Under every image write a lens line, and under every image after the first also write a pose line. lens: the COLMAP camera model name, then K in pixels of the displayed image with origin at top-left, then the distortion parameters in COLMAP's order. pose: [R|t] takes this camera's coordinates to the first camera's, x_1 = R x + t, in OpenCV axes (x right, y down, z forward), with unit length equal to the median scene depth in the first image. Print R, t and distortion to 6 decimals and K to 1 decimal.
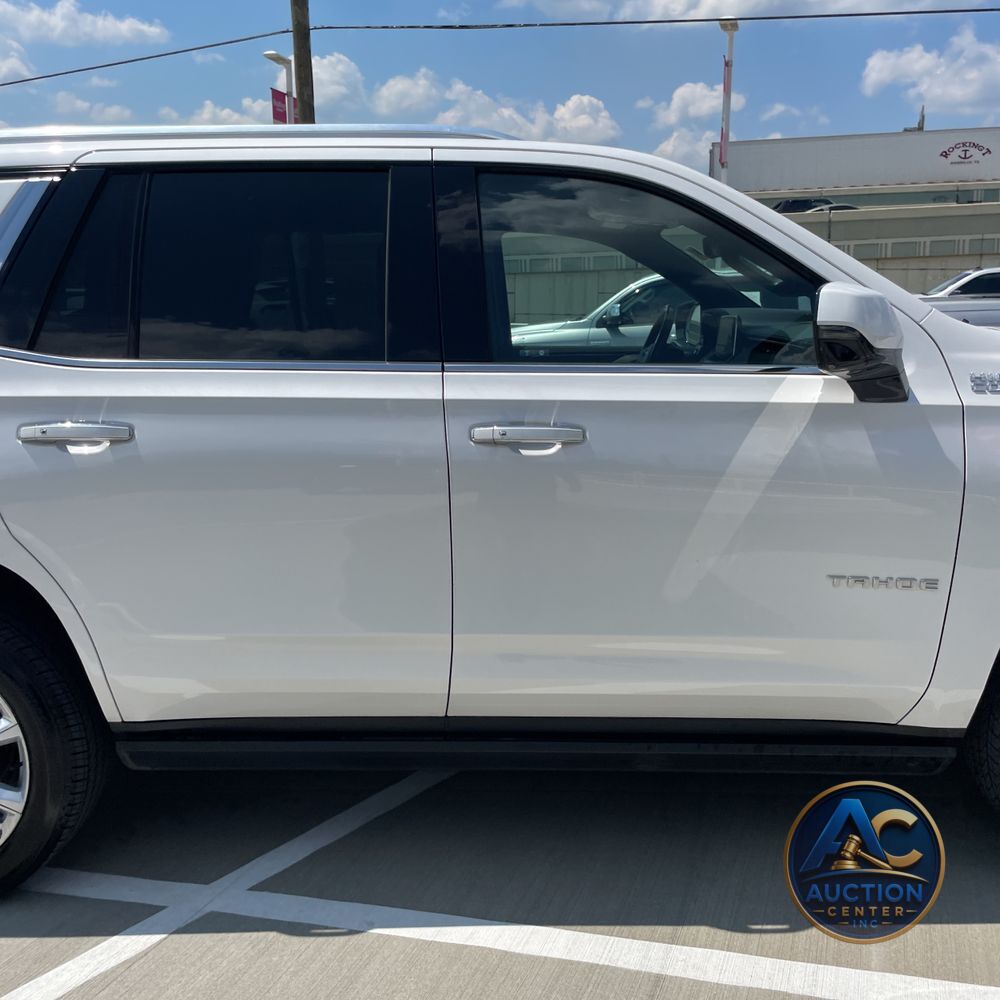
lens RADIAL K [[981.0, 0, 527.7], [0, 981.0, 505.1], [0, 0, 1]] dist [0.031007, 0.000000]
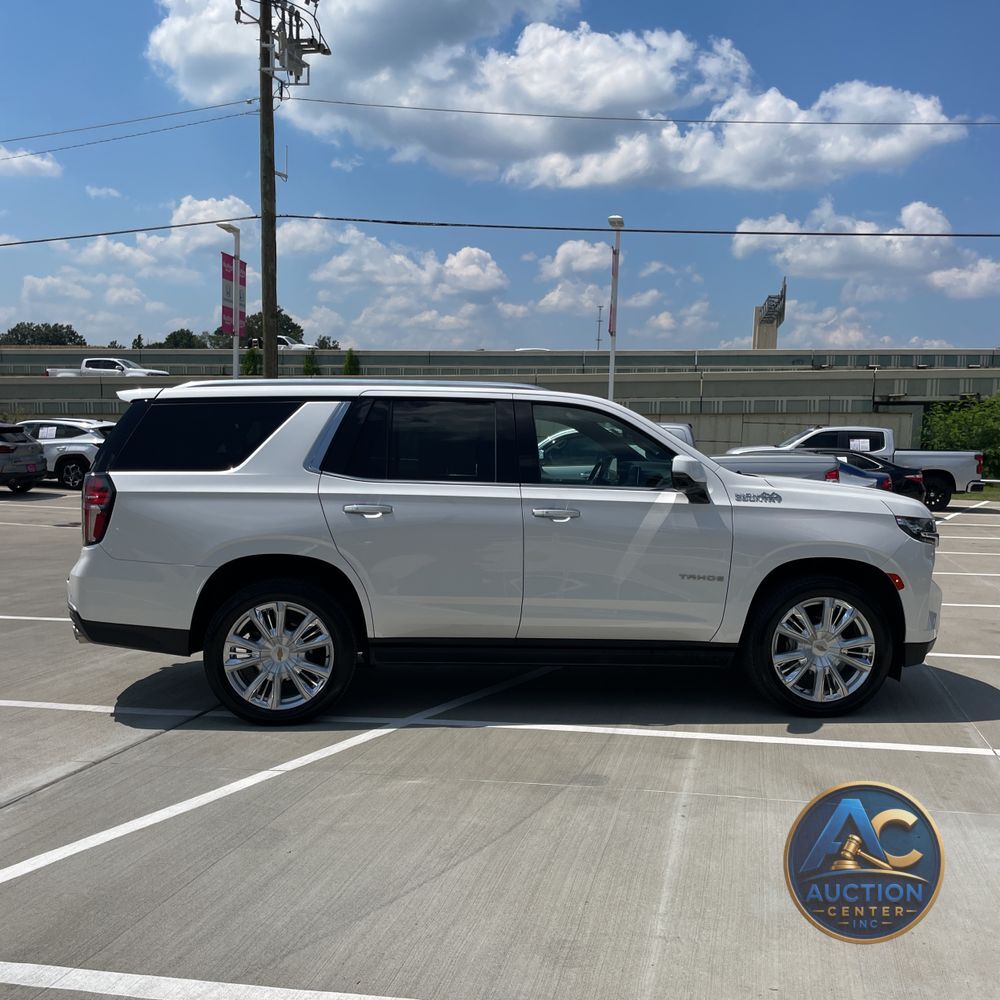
lens RADIAL K [[1027.0, 0, 503.8], [0, 1027.0, 499.6], [0, 0, 1]] dist [0.023348, 0.000000]
pose [[0.995036, 0.023844, 0.096622, -0.032162], [-0.009693, 0.989477, -0.144363, 0.022444], [-0.099047, 0.142710, 0.984796, -0.127097]]
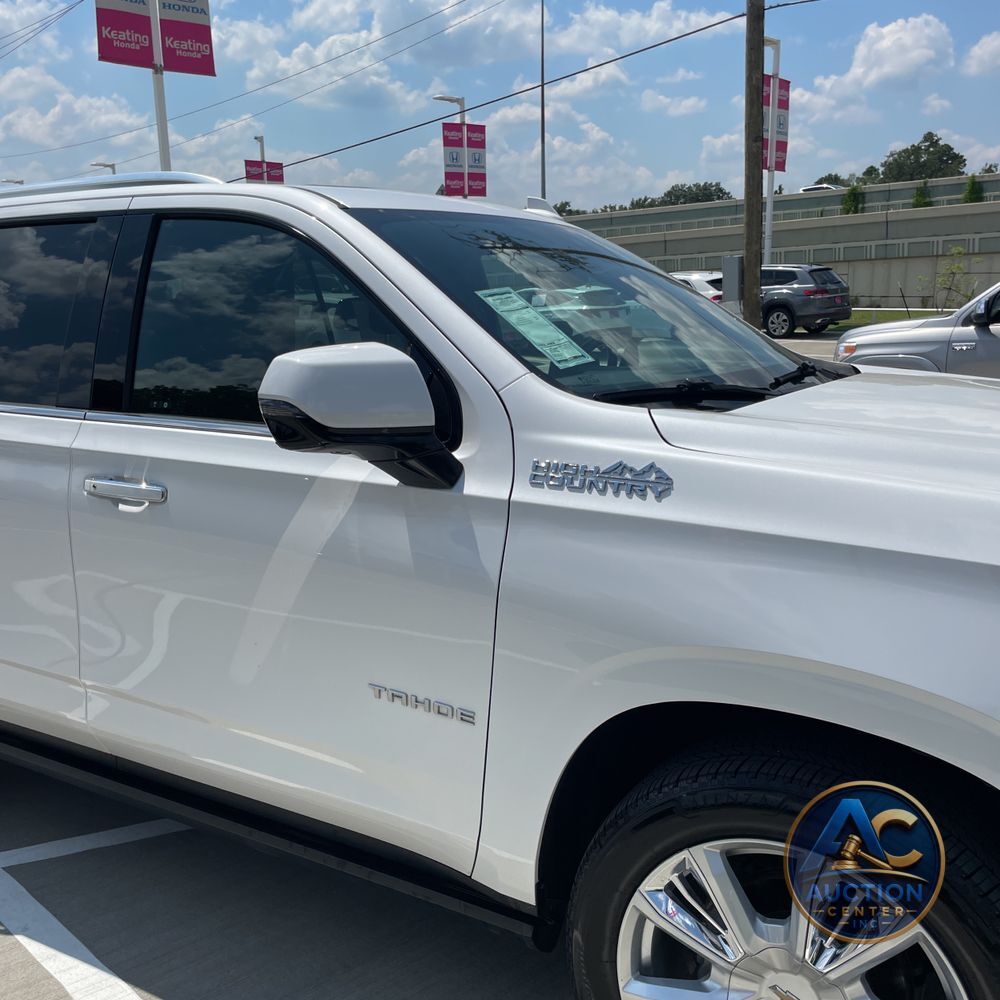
lens RADIAL K [[1027.0, 0, 500.7], [0, 1027.0, 516.9], [0, 0, 1]] dist [0.023348, 0.000000]
pose [[0.869315, 0.096712, -0.484705, 0.071786], [-0.087456, 0.995294, 0.041736, -0.010459], [0.486460, 0.006109, 0.873681, 0.024223]]
